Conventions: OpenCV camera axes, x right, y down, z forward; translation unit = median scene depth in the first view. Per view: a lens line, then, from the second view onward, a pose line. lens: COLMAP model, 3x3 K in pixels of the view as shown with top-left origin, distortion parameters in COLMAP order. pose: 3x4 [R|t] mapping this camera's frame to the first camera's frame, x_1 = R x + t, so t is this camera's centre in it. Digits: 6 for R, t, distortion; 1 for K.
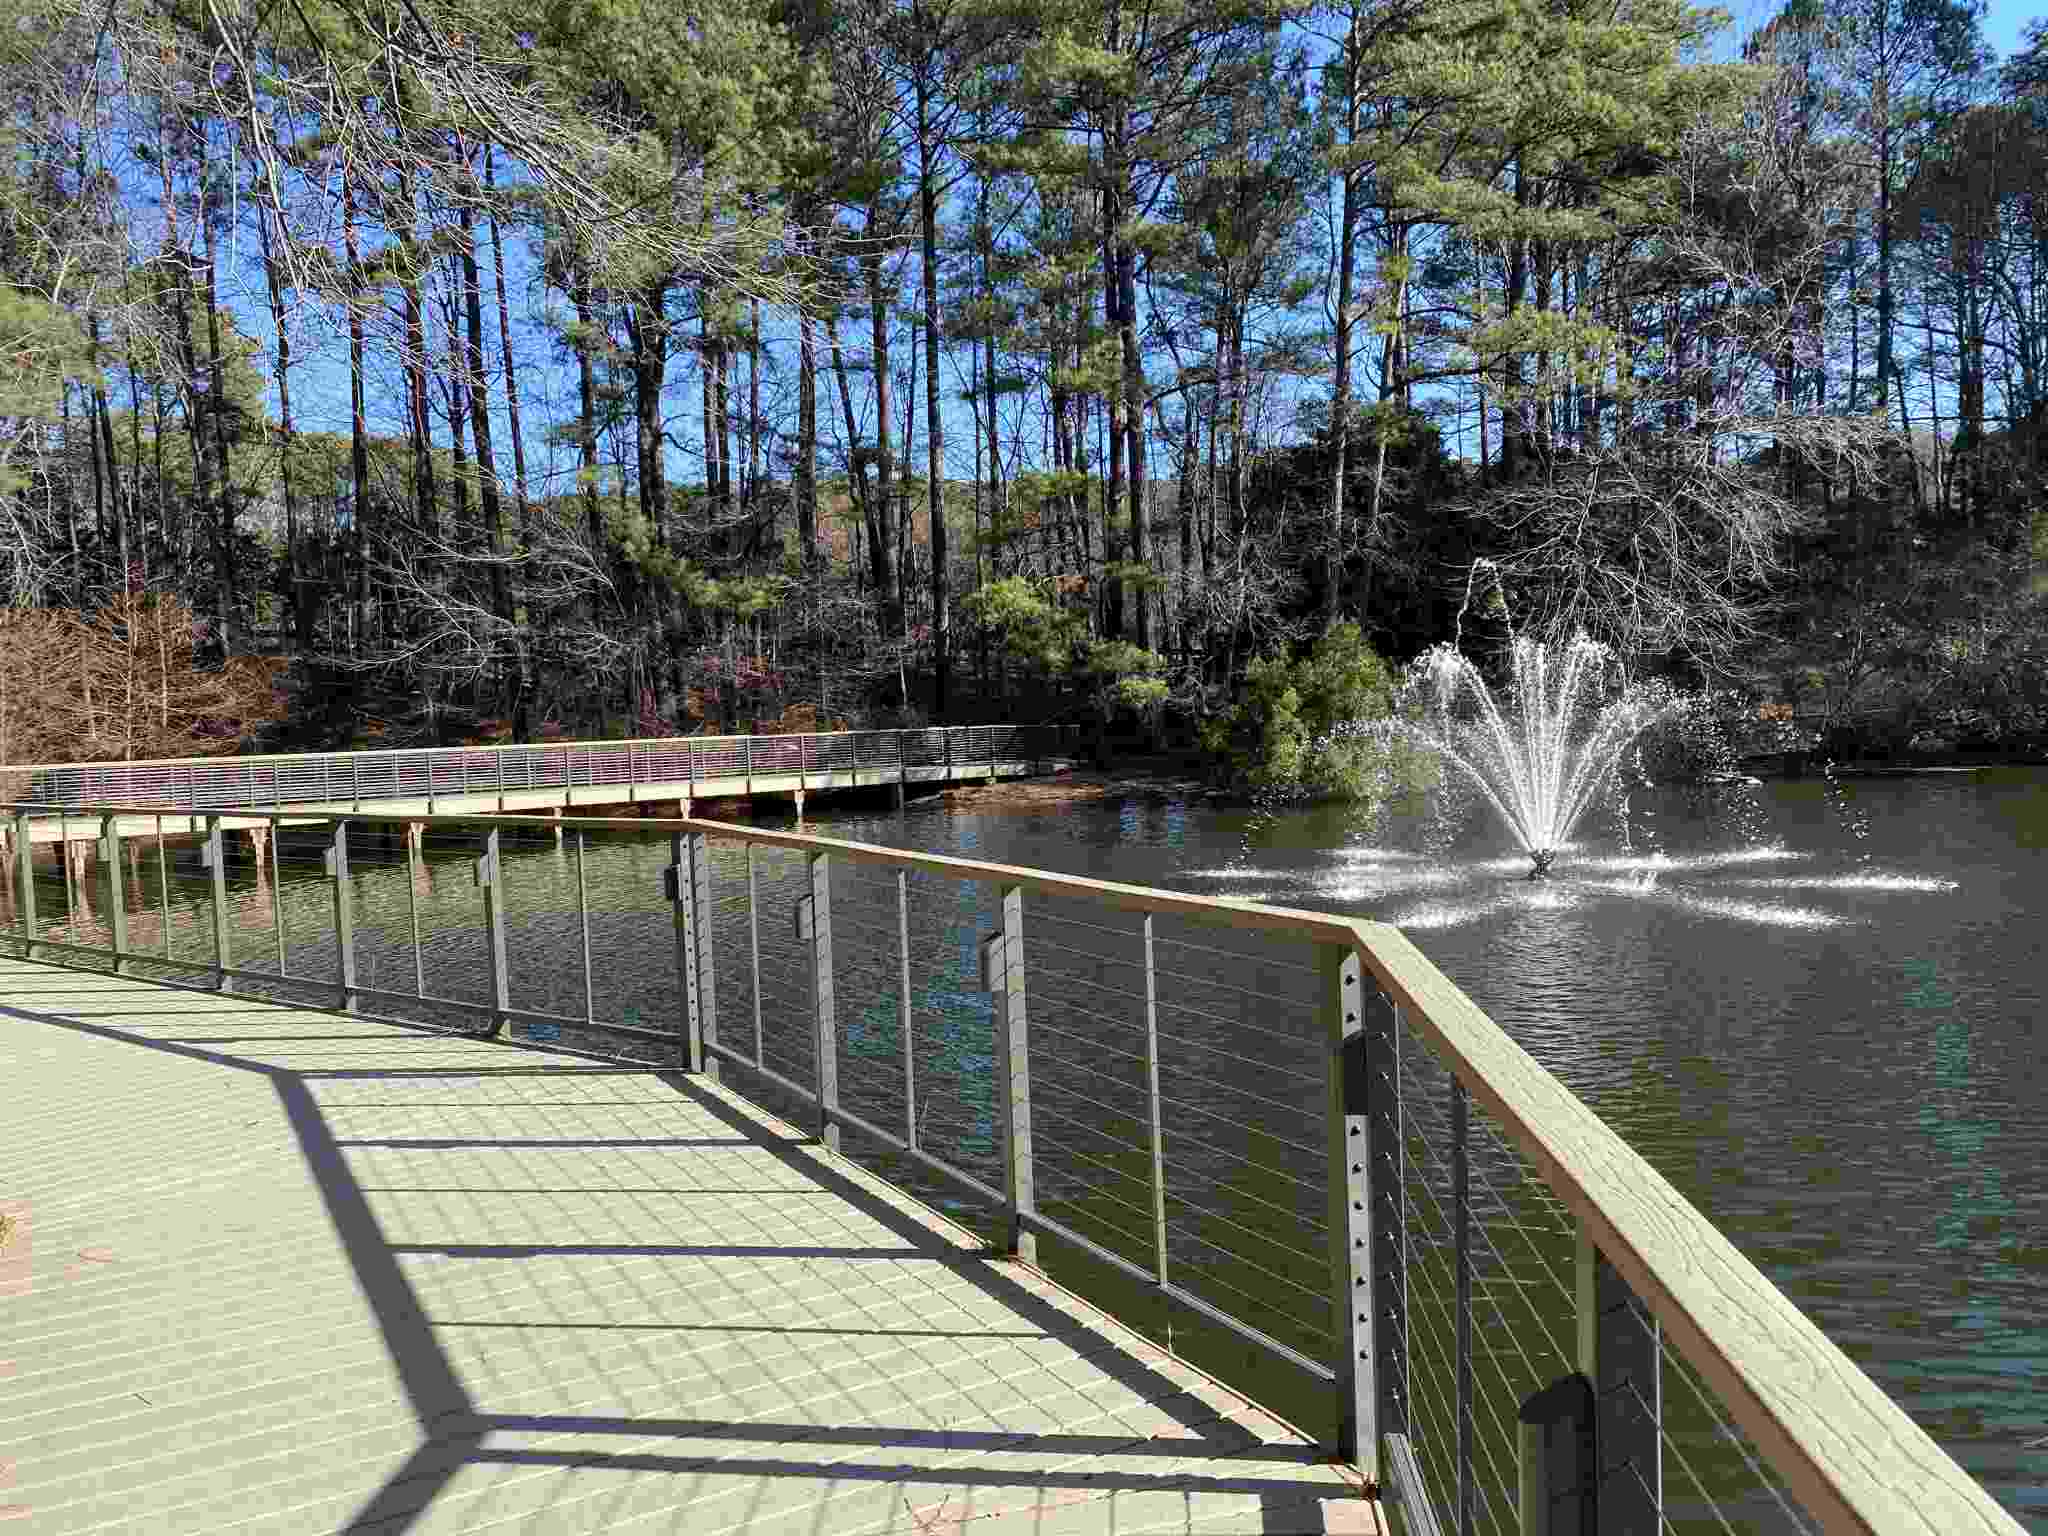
lens RADIAL K [[1555.2, 0, 1036.0], [0, 1555.2, 753.7], [0, 0, 1]] dist [0.048761, -0.046586]
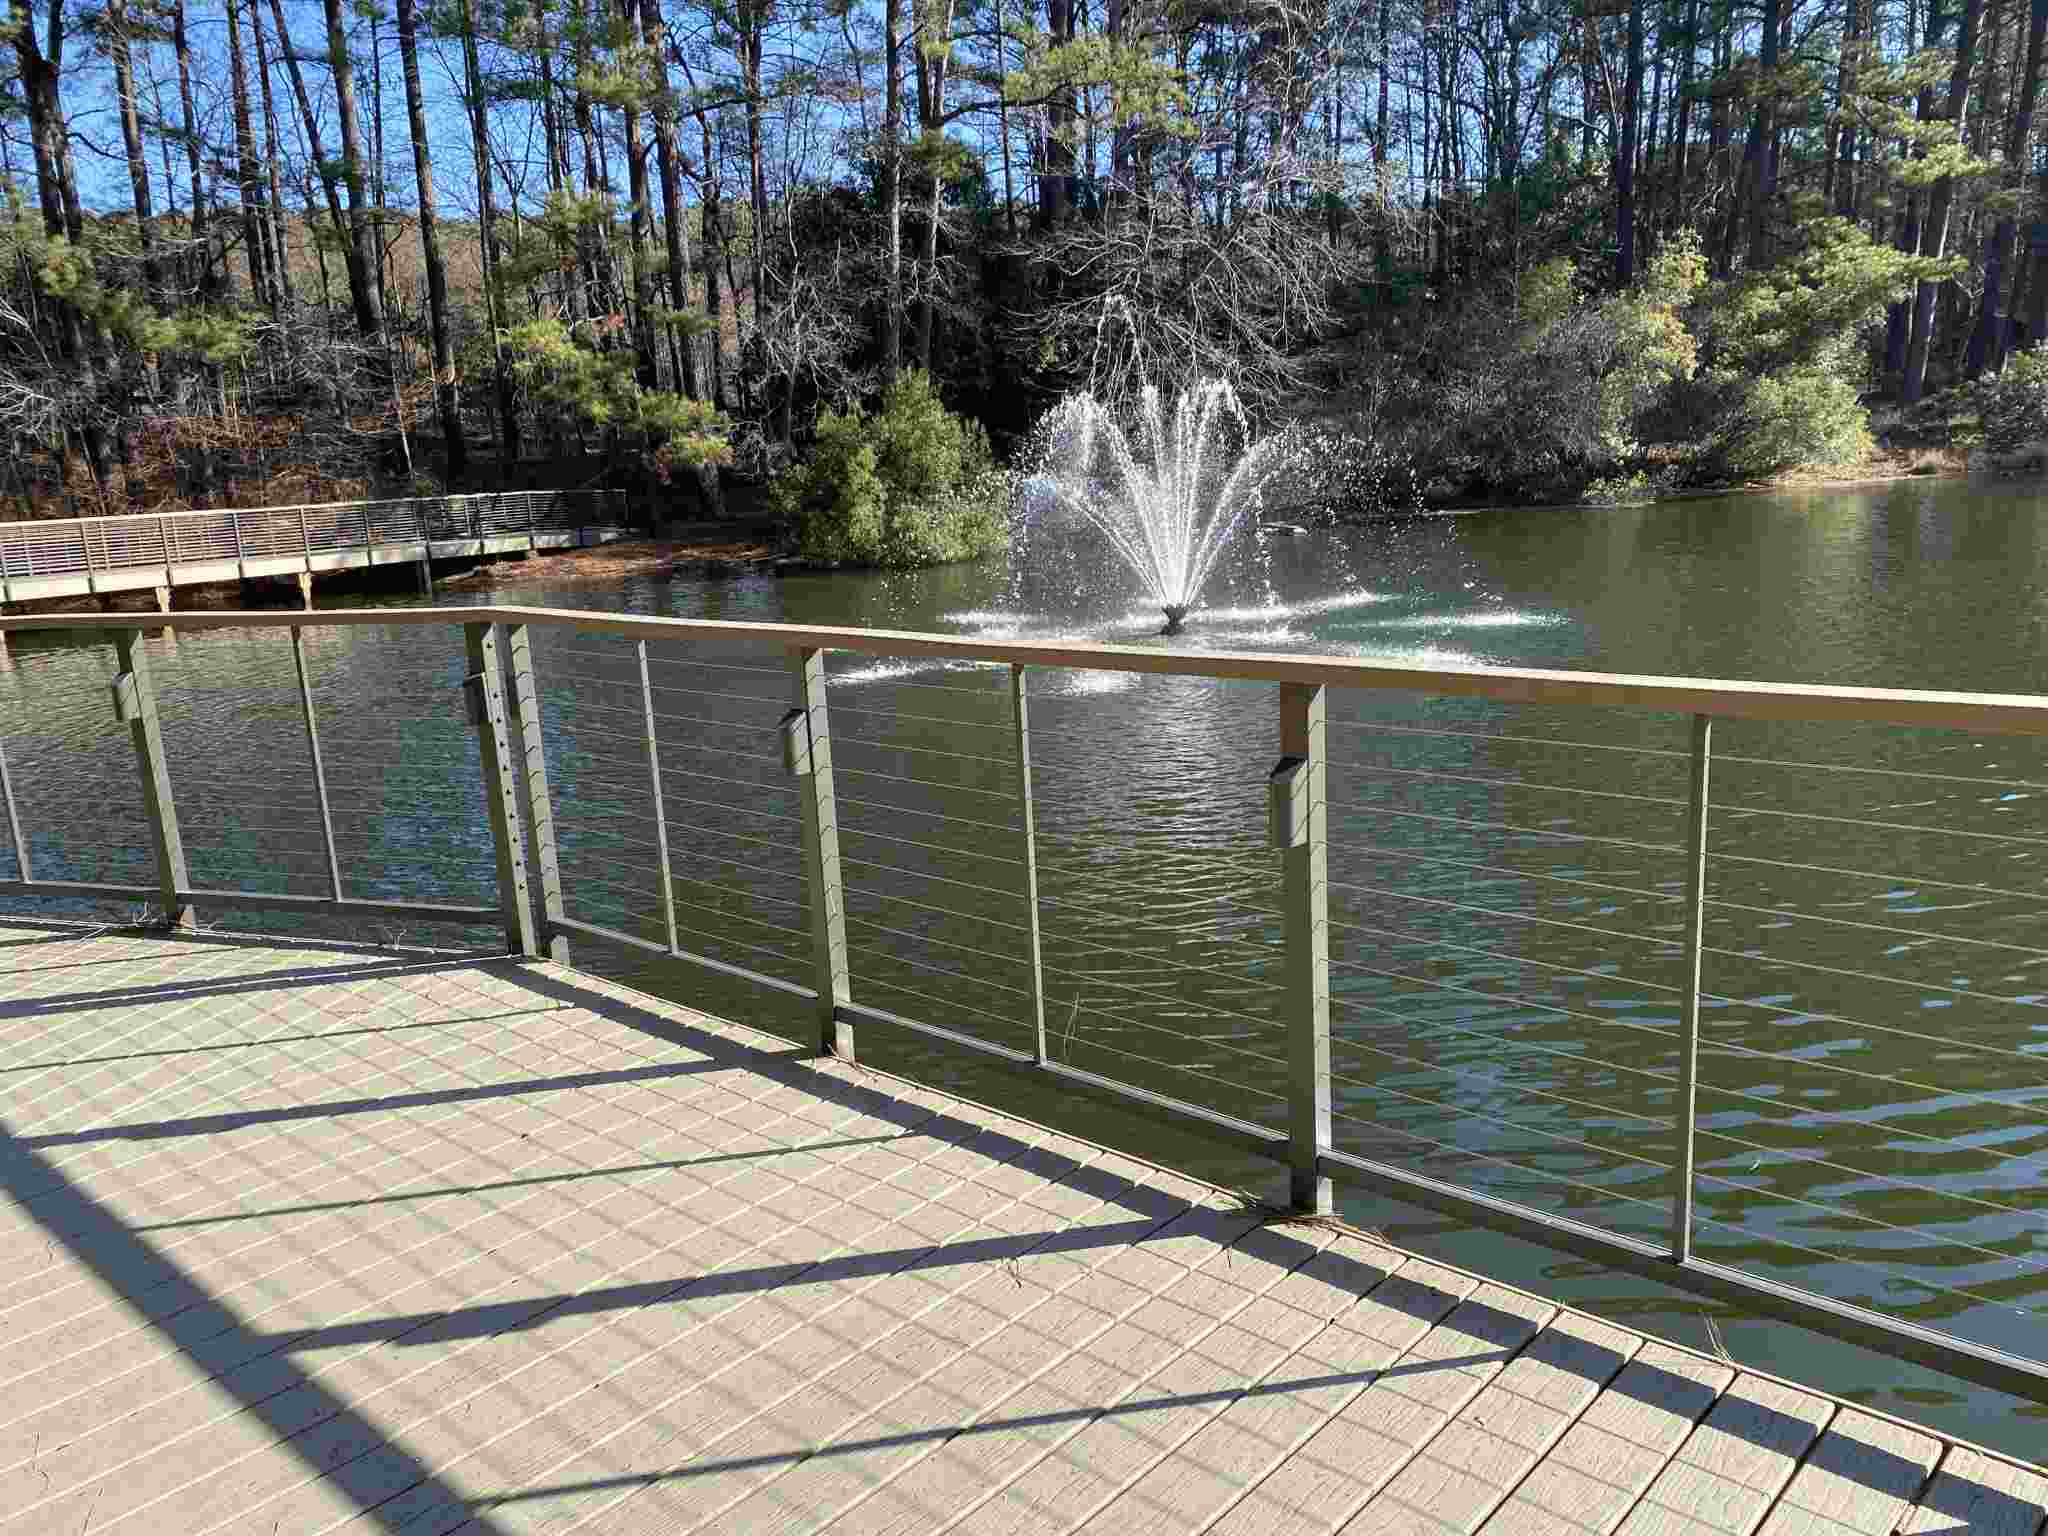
lens RADIAL K [[1561.2, 0, 1006.1], [0, 1561.2, 767.8], [0, 0, 1]] dist [0.012302, 0.000287]
pose [[0.955304, -0.073480, 0.286349, -0.034638], [0.027598, 0.986554, 0.161088, 0.001205], [-0.294335, -0.145985, 0.944487, 0.044786]]
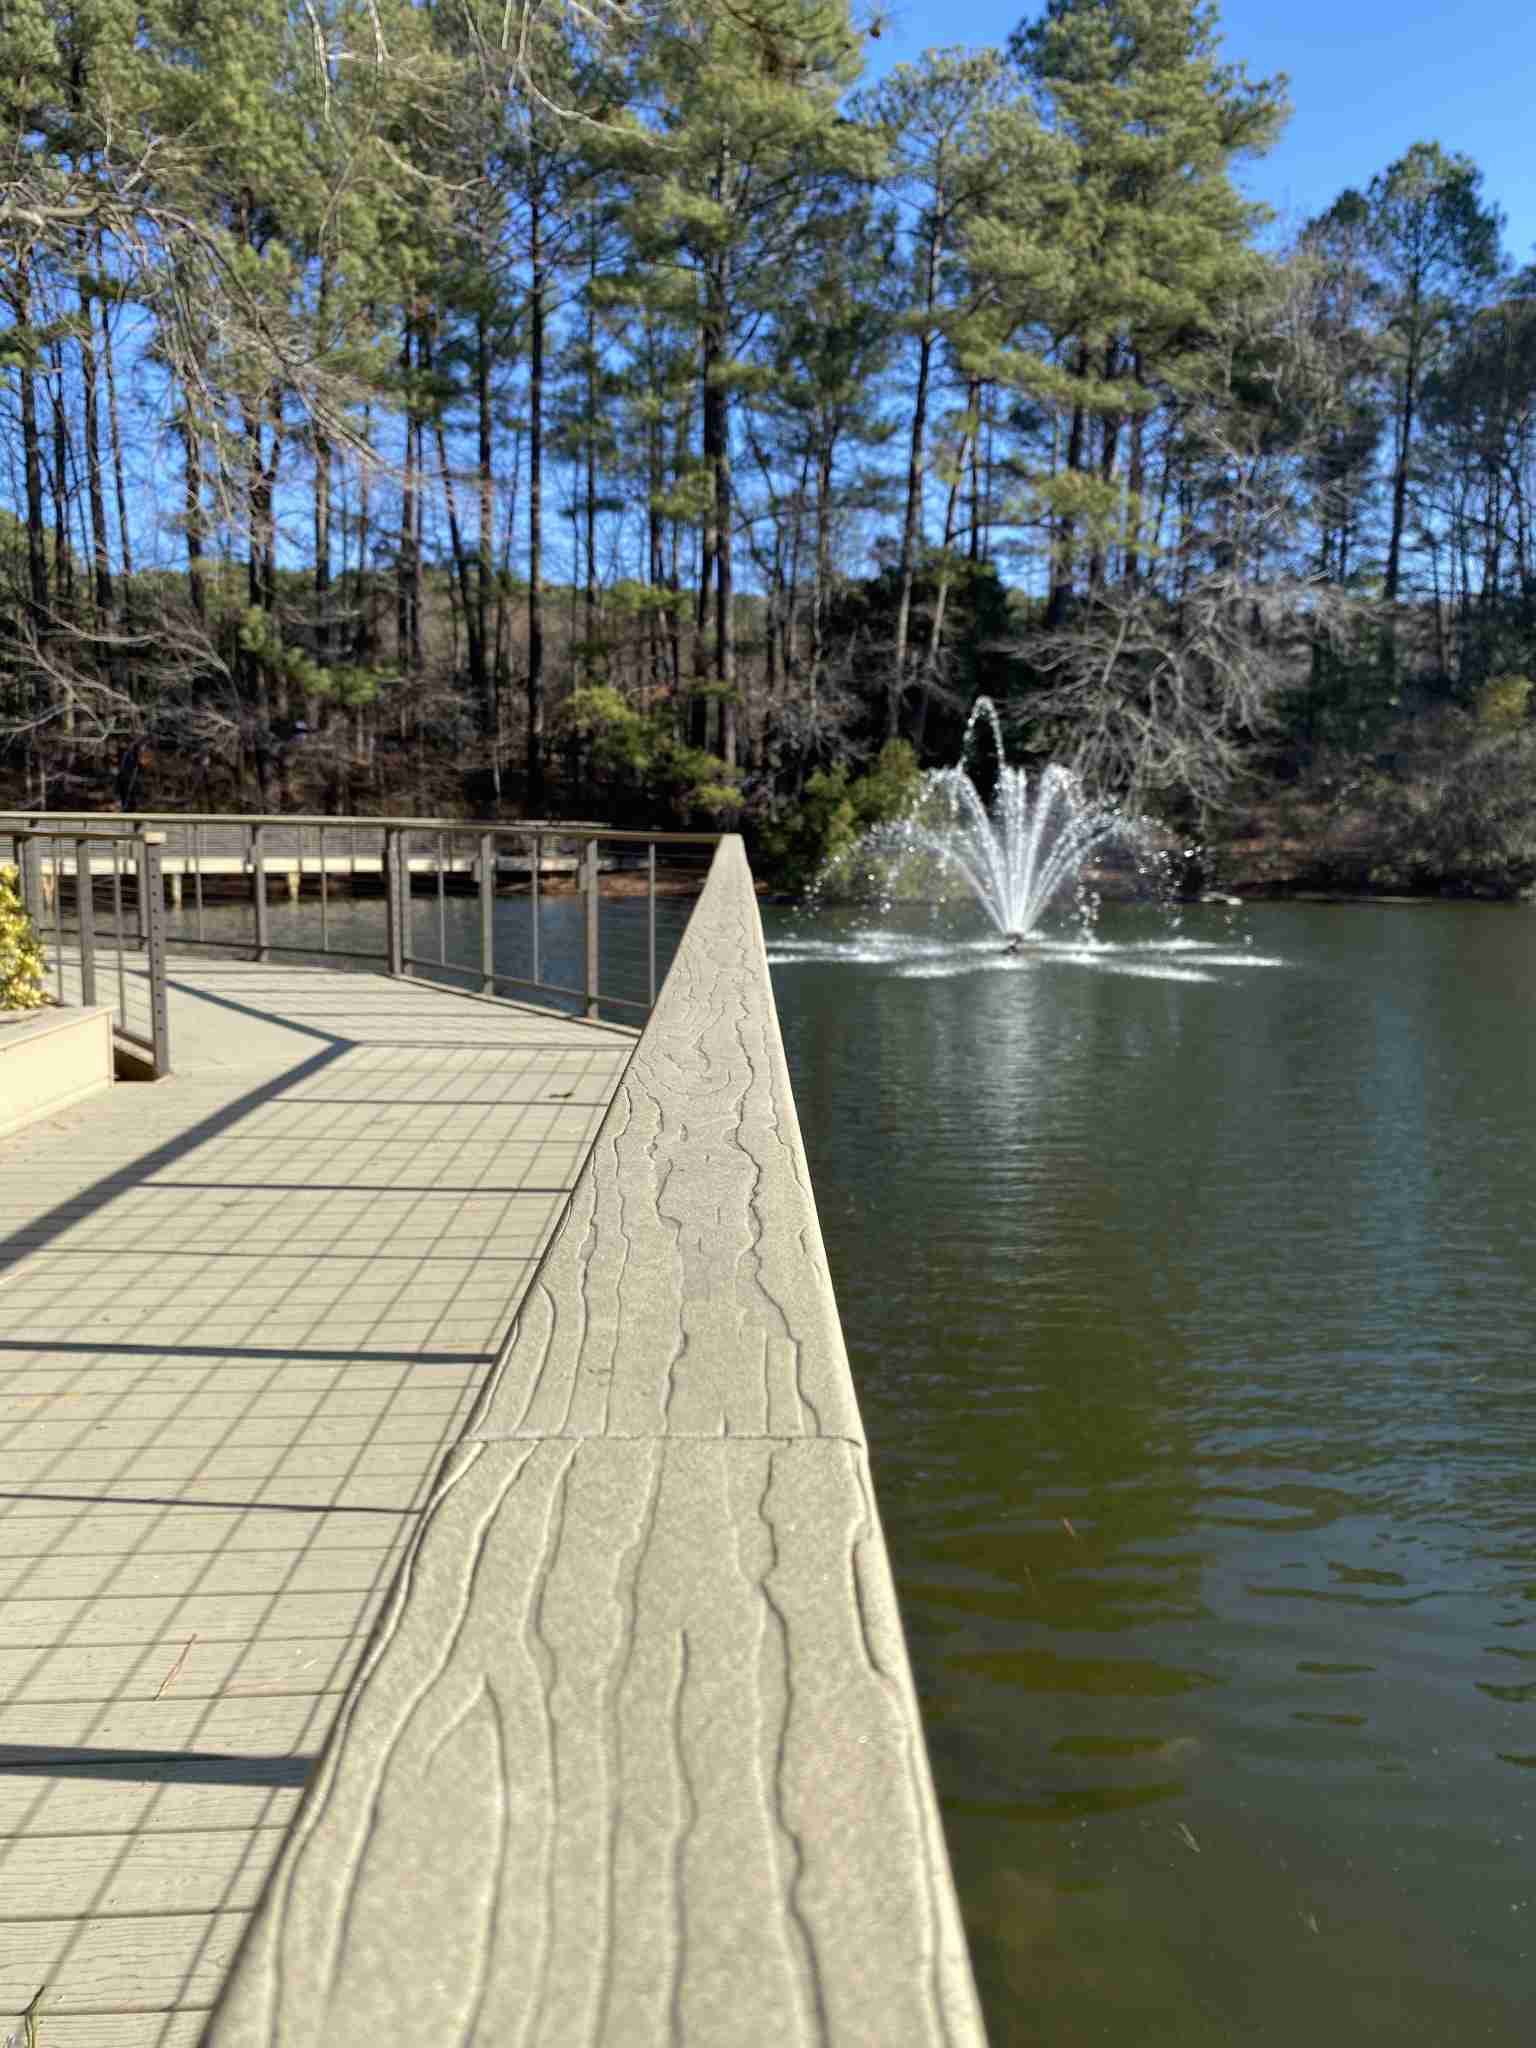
lens RADIAL K [[1566.7, 0, 771.7], [0, 1566.7, 987.6], [0, 0, 1]] dist [0.032701, -0.012998]
pose [[0.994299, 0.041532, 0.098210, 0.002488], [-0.048643, 0.996279, 0.071150, 0.013111], [-0.094889, -0.075521, 0.992619, -0.115968]]
